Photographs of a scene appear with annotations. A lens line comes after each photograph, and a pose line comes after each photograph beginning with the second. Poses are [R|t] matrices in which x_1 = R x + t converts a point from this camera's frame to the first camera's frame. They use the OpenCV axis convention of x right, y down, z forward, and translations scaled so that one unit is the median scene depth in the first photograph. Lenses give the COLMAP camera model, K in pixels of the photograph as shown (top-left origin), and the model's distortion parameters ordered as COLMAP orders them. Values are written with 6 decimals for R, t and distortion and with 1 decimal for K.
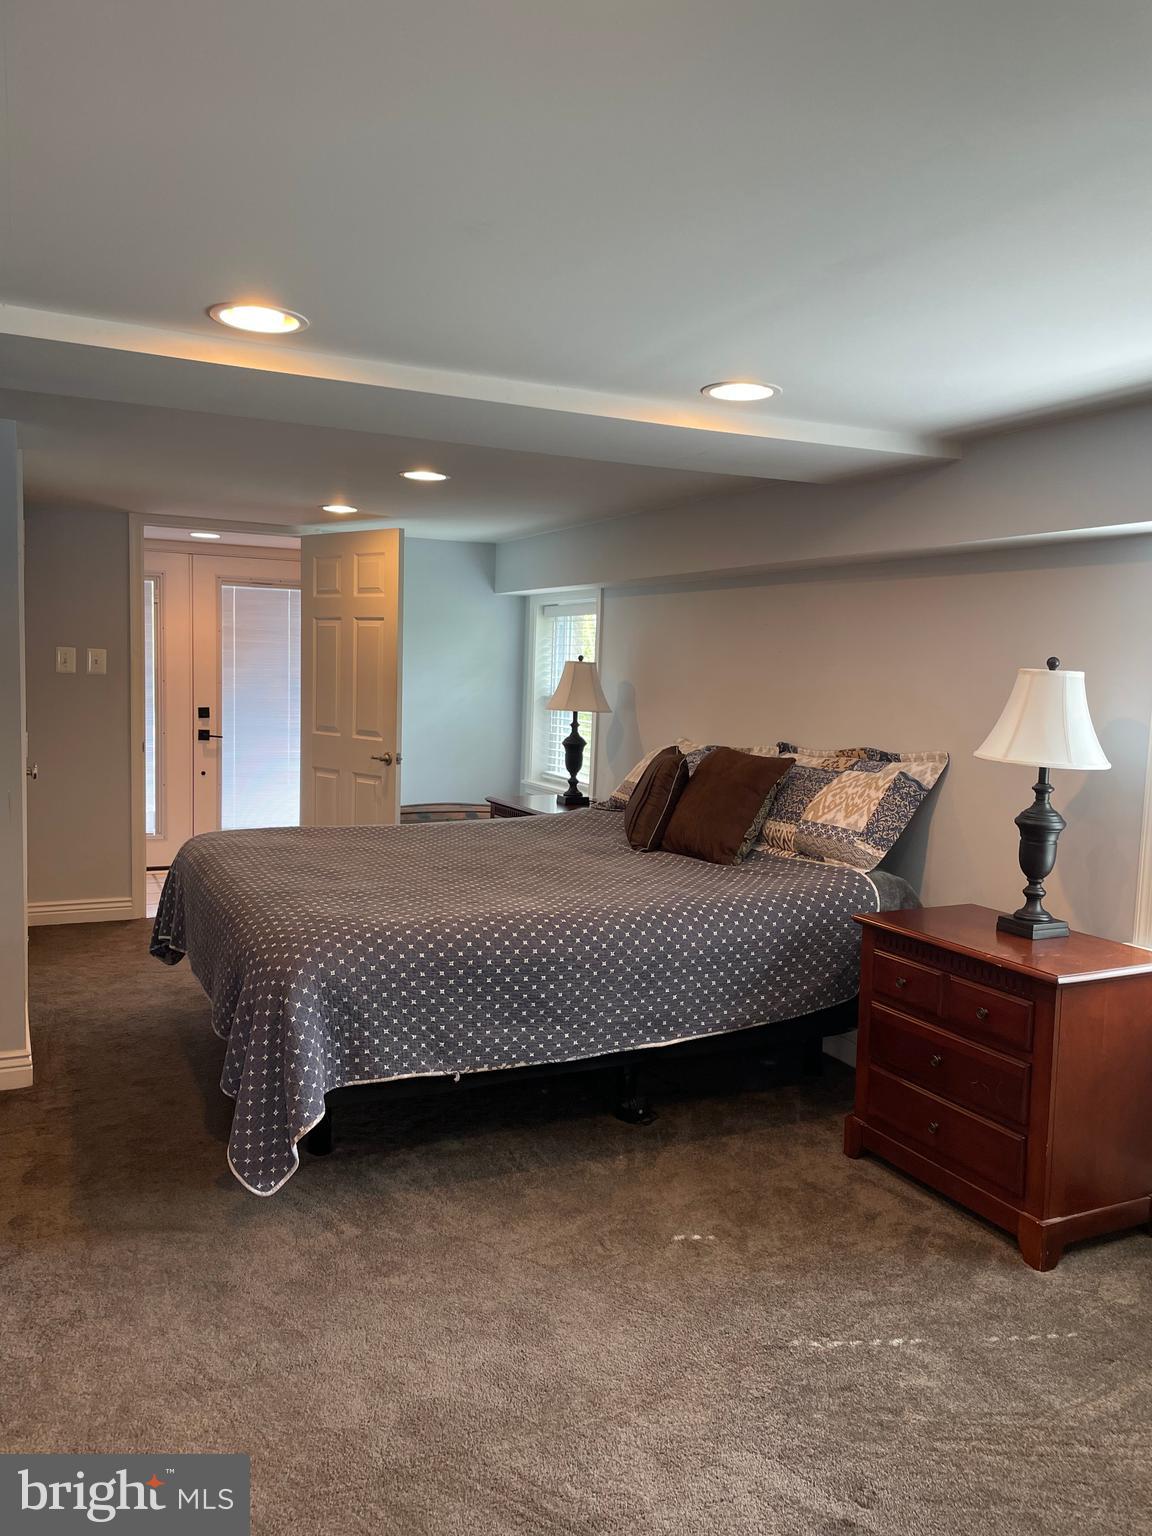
lens RADIAL K [[1155.4, 0, 580.8], [0, 1155.4, 784.3], [0, 0, 1]] dist [0.073655, -0.089401]
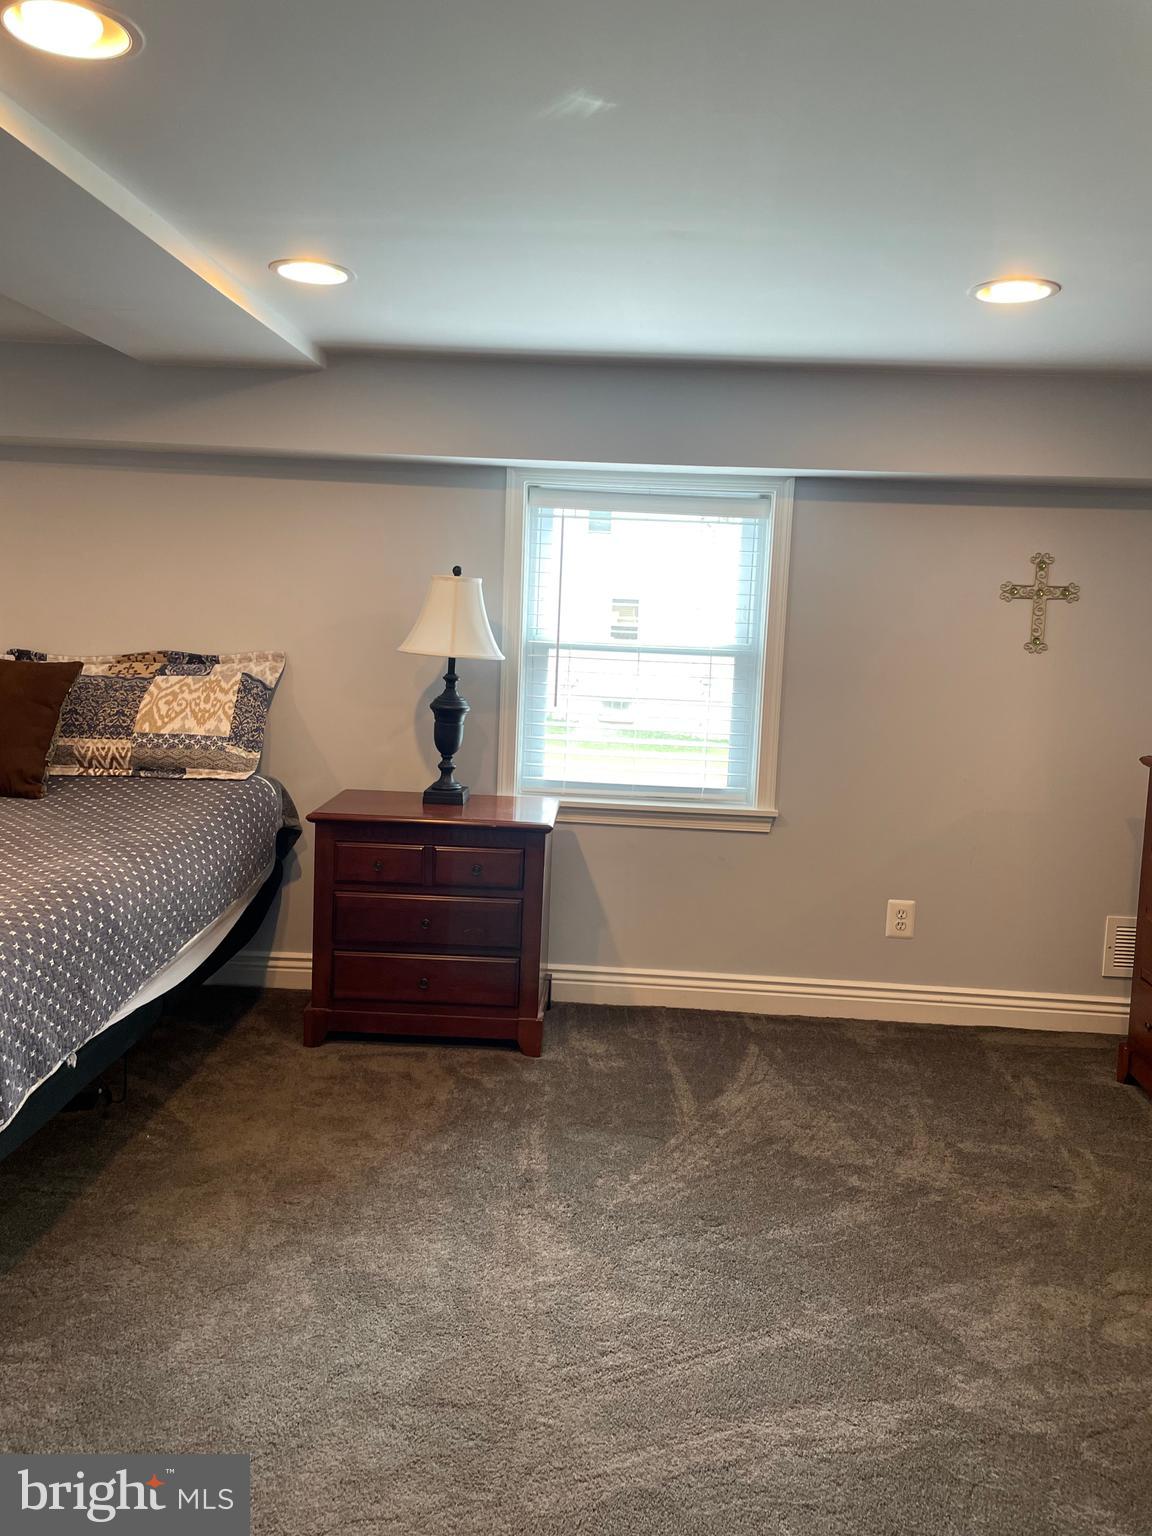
lens RADIAL K [[1155.4, 0, 582.2], [0, 1155.4, 751.7], [0, 0, 1]] dist [0.073655, -0.089401]
pose [[0.485098, -0.124551, 0.865544, -0.497802], [0.066539, 0.992192, 0.105484, -0.032218], [-0.871924, 0.006422, 0.489598, 0.274090]]
